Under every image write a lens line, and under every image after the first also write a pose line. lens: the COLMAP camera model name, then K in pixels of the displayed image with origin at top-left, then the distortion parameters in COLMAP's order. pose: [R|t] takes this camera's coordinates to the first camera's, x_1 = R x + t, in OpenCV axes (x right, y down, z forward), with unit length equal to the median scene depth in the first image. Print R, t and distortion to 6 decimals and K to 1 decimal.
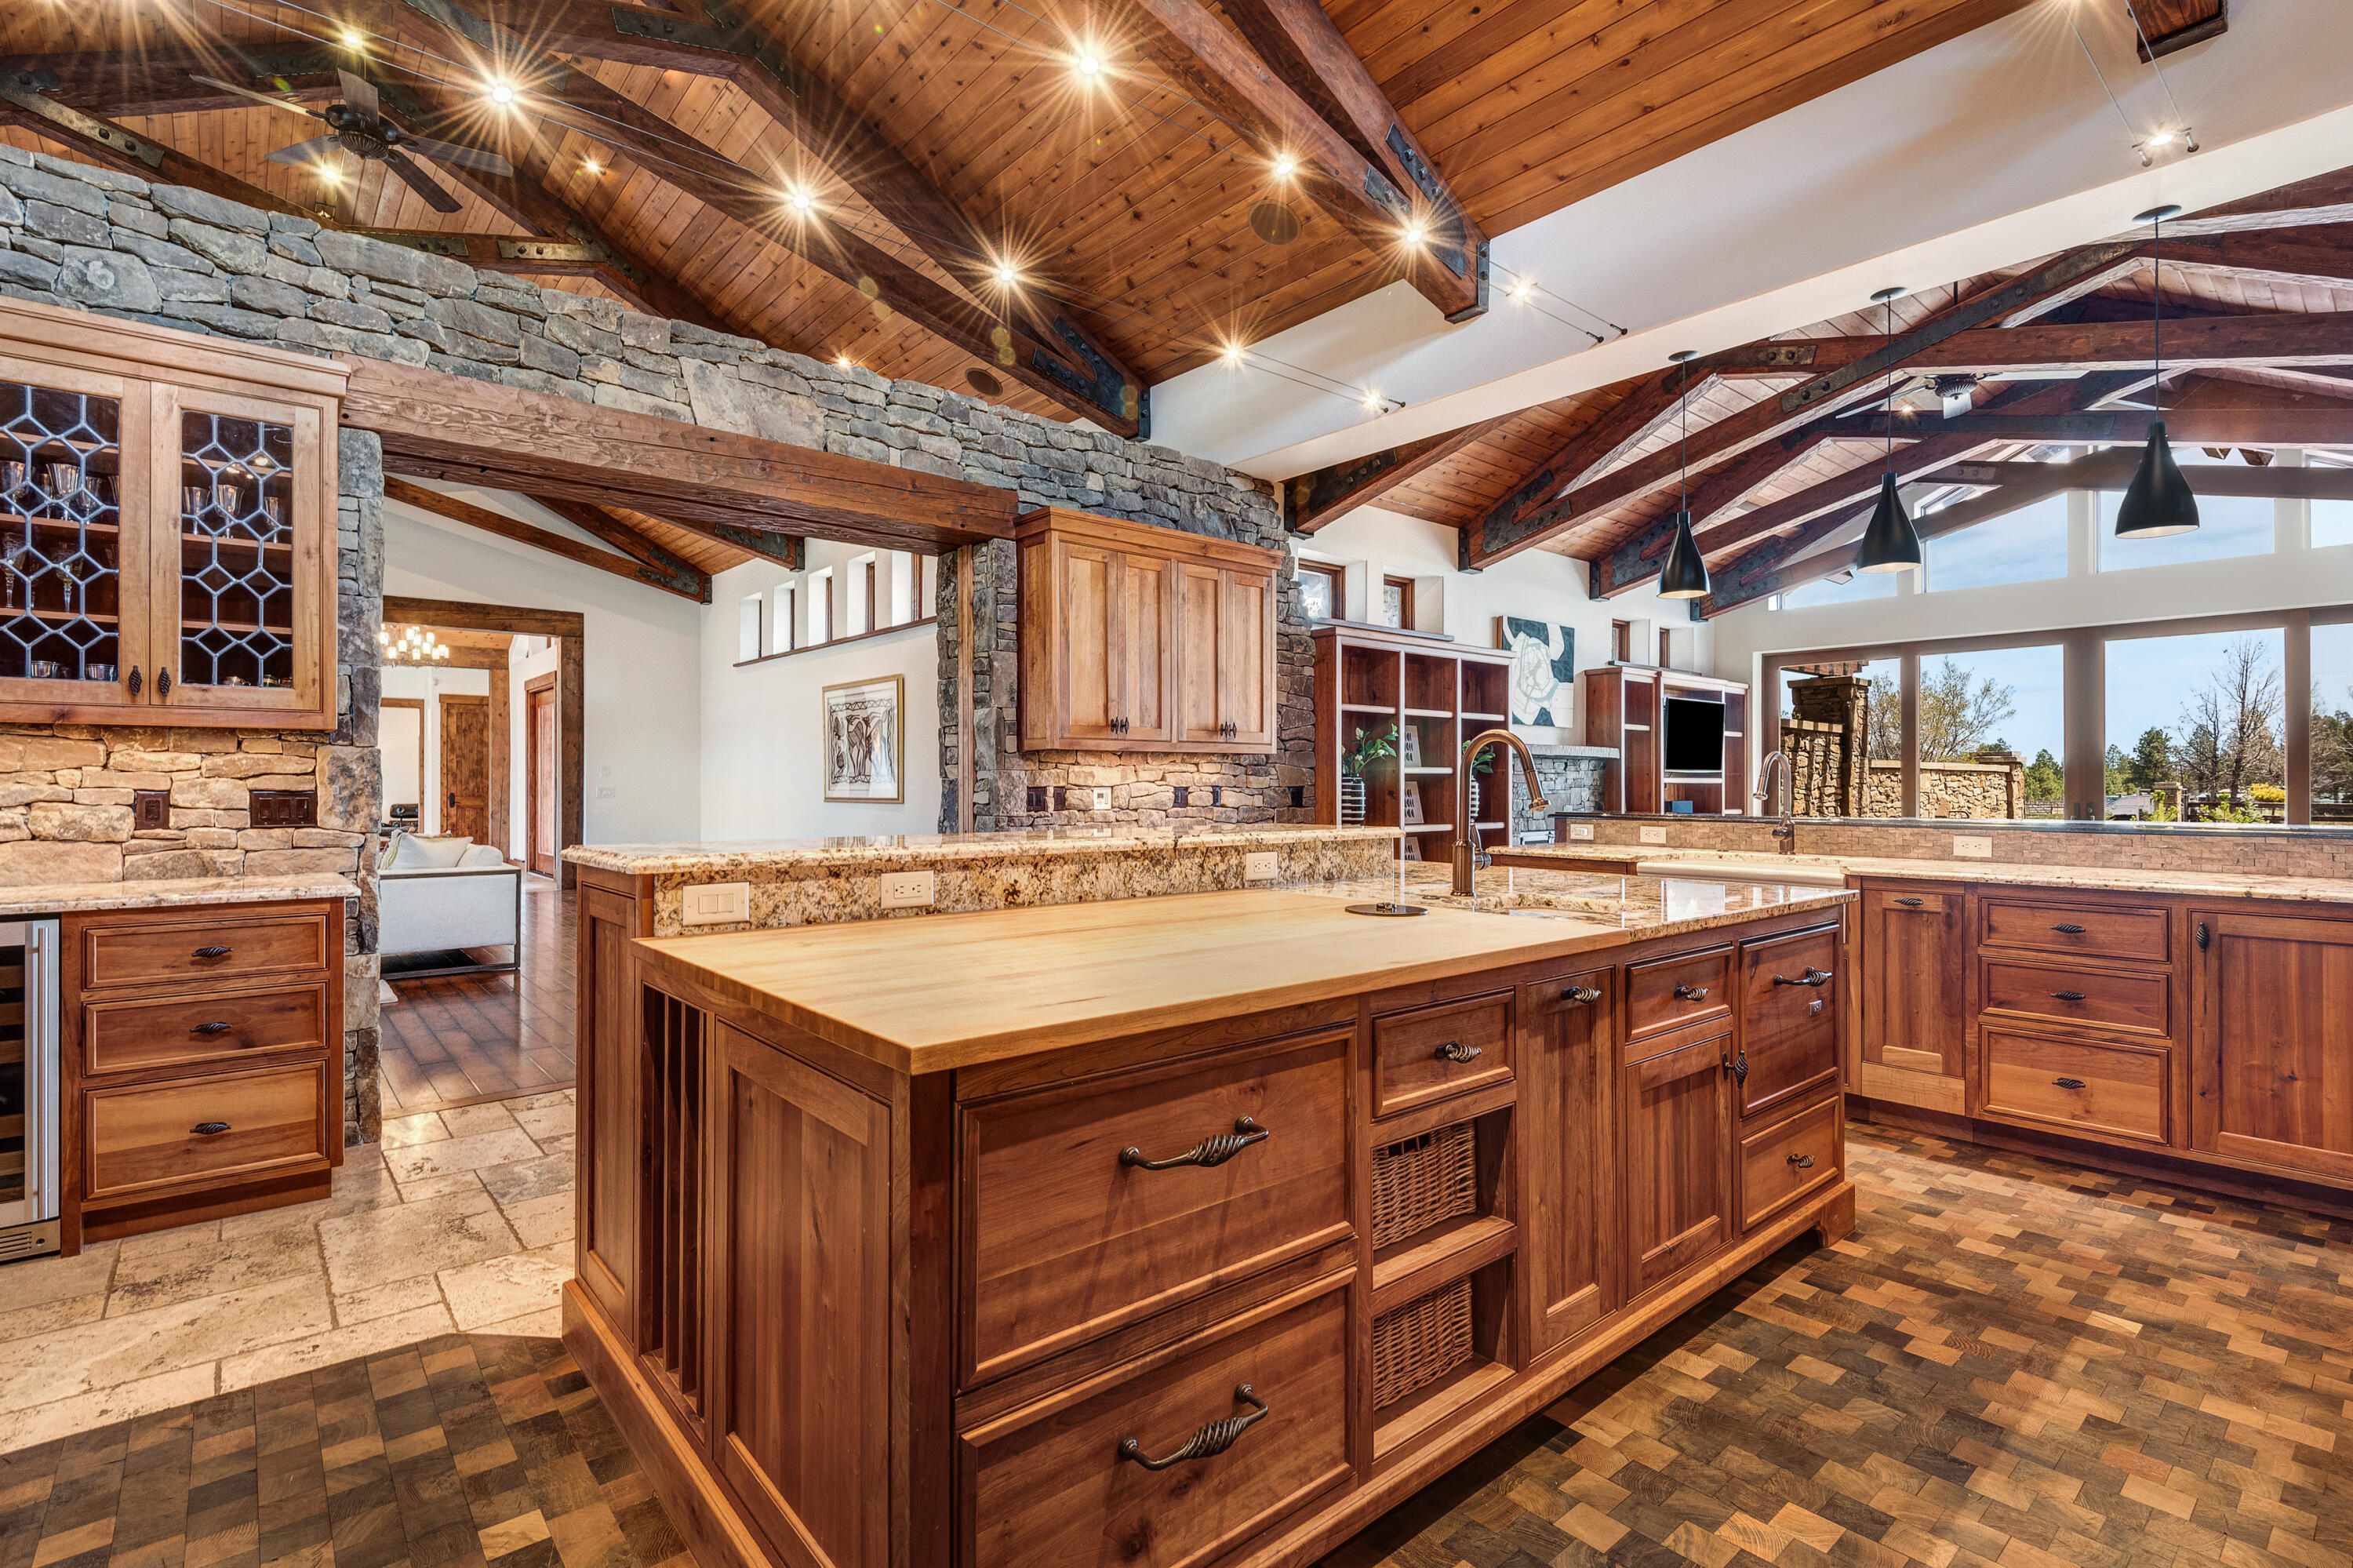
lens RADIAL K [[1101.7, 0, 1172.6], [0, 1101.7, 789.9], [0, 0, 1]] dist [0.006443, -0.002155]
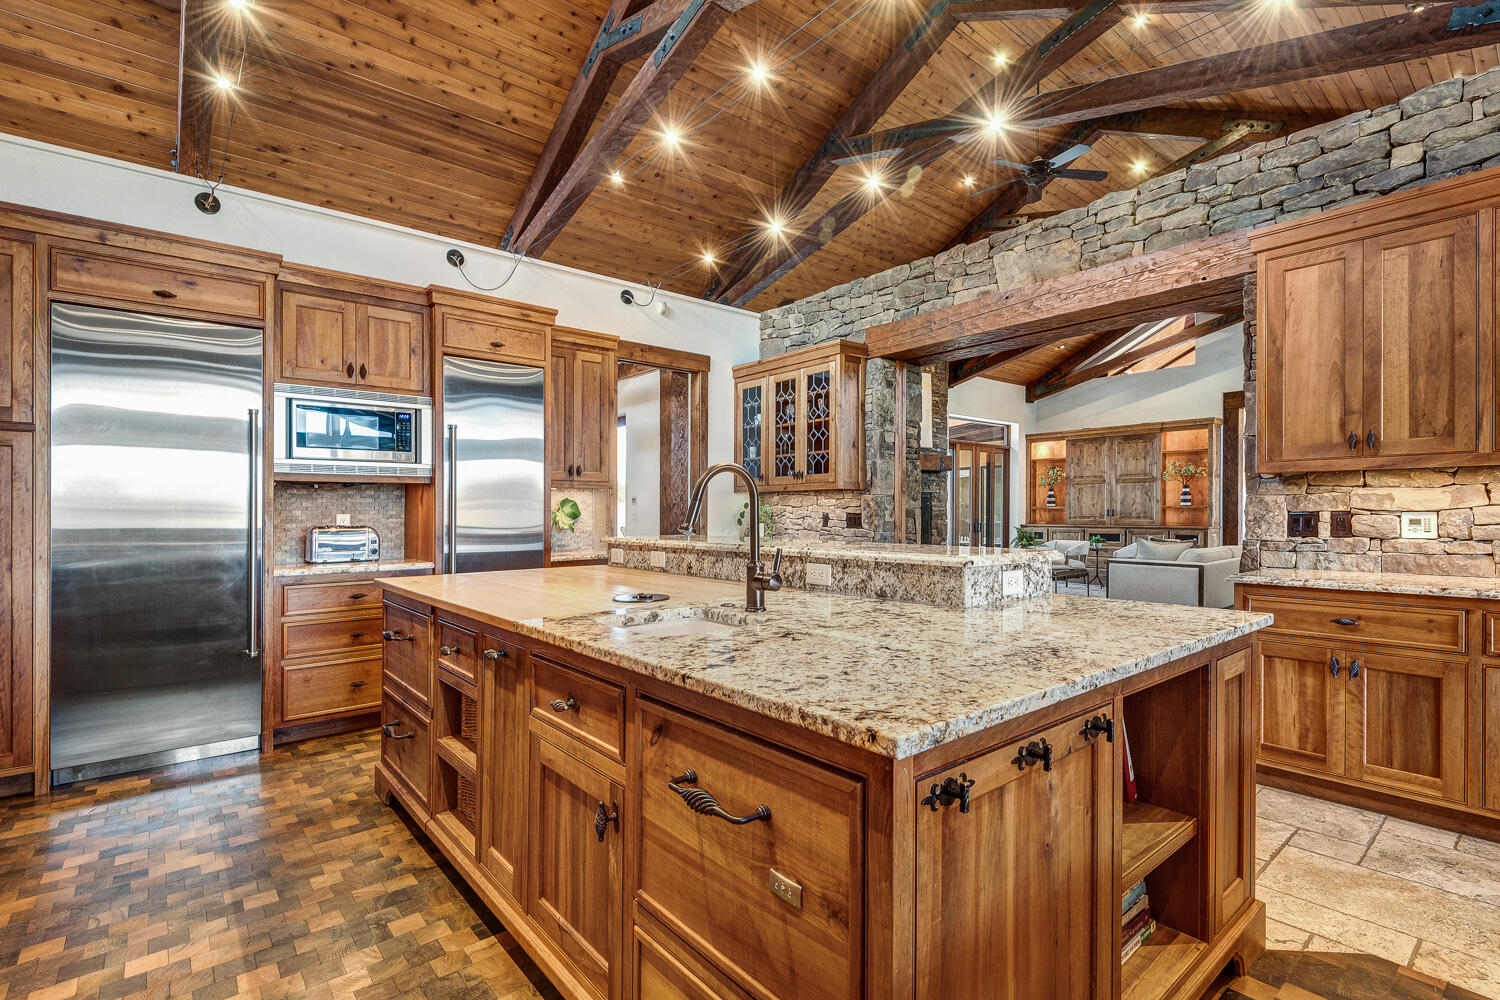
lens RADIAL K [[702.3, 0, 754.5], [0, 702.3, 512.5], [0, 0, 1]] dist [0.006443, -0.002155]
pose [[-0.009687, 0.001557, -0.999952, 1.193879], [-0.001237, 0.999998, 0.001569, -0.005842], [0.999952, 0.001252, -0.009685, 1.236687]]
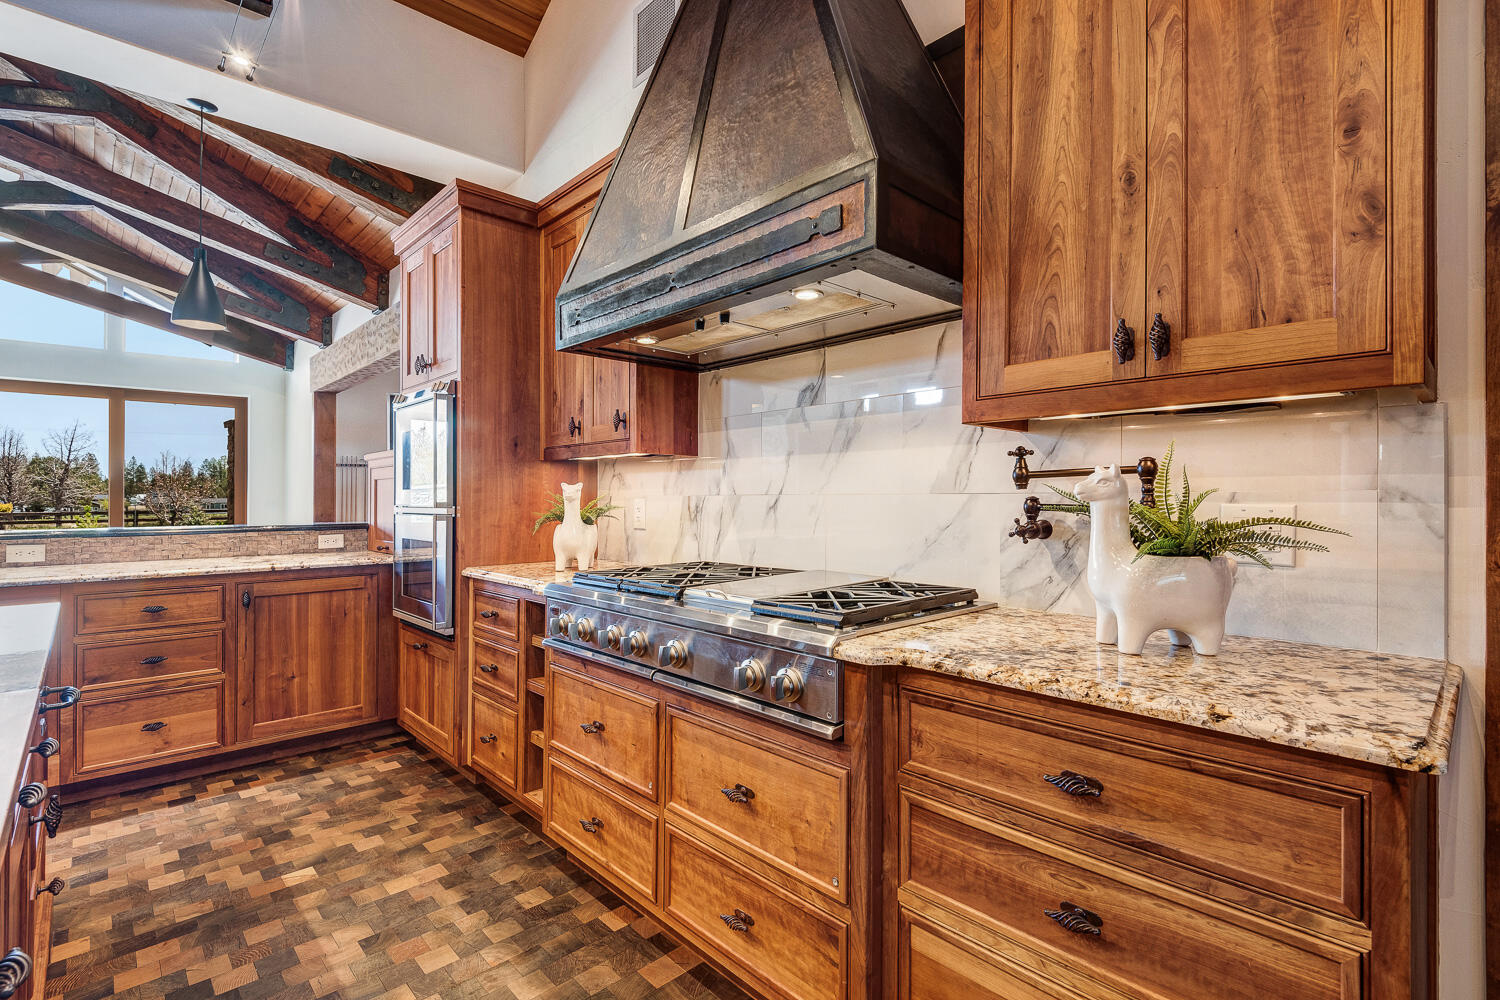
lens RADIAL K [[702.3, 0, 750.1], [0, 702.3, 498.0], [0, 0, 1]] dist [0.006443, -0.002155]
pose [[-0.047025, 0.001017, 0.998893, -0.065890], [0.007407, 0.999972, -0.000669, -0.001273], [-0.998866, 0.007367, -0.047031, 0.346100]]
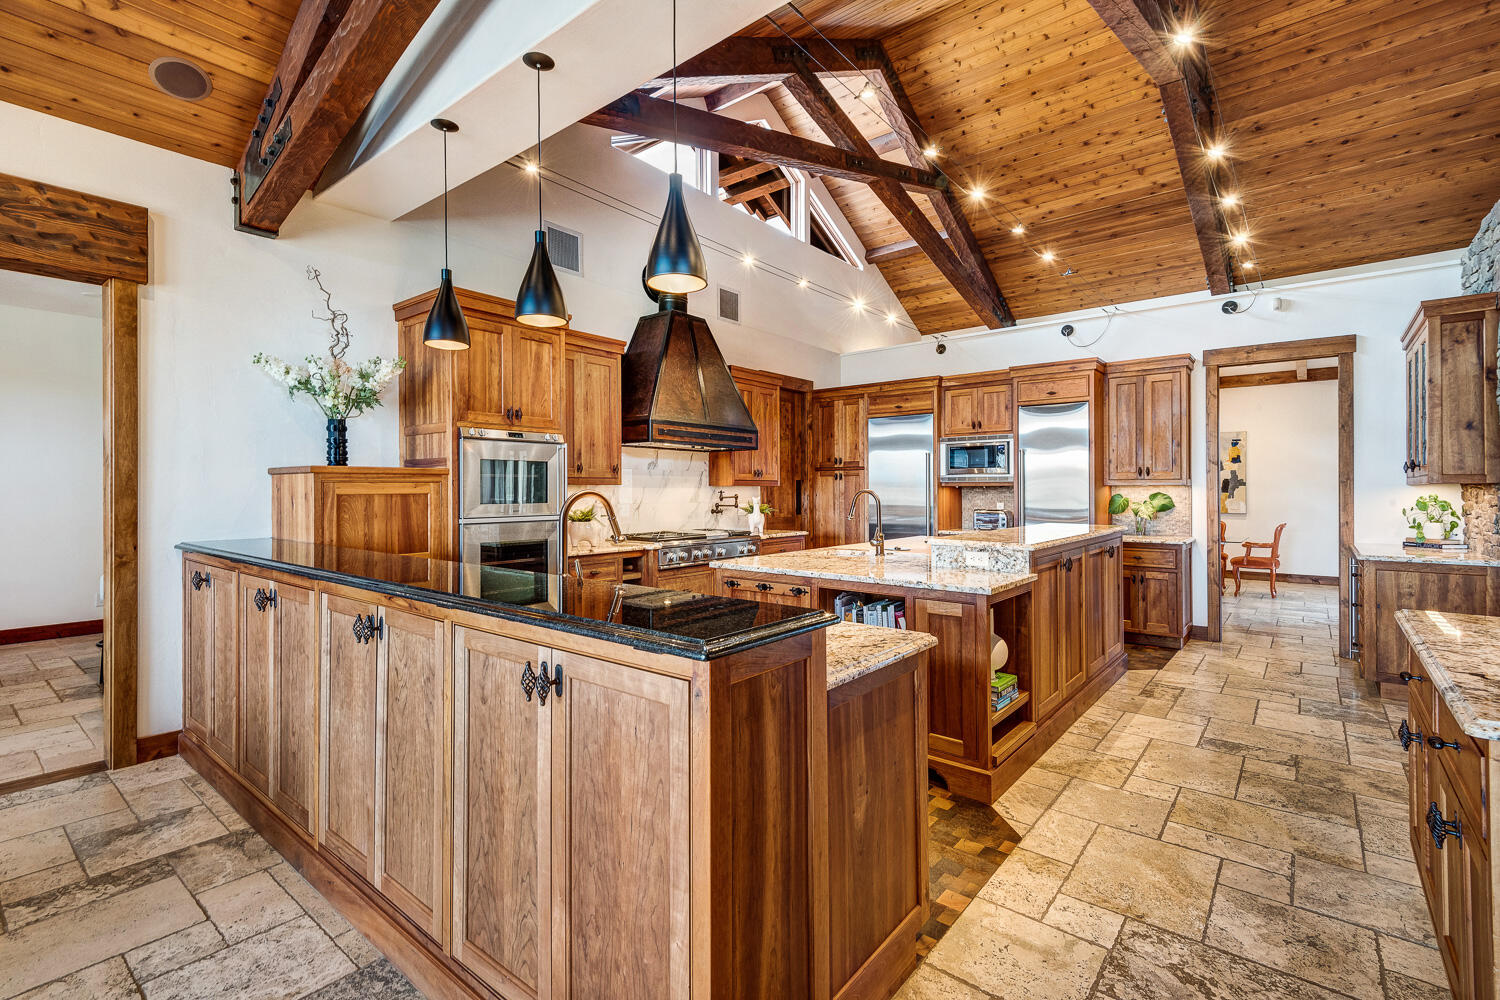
lens RADIAL K [[702.3, 0, 757.8], [0, 702.3, 488.1], [0, 0, 1]] dist [0.006443, -0.002155]
pose [[-0.985188, 0.001653, -0.171469, 1.000777], [0.001230, 0.999996, 0.002570, -0.068954], [0.171472, 0.002321, -0.985186, 2.946965]]
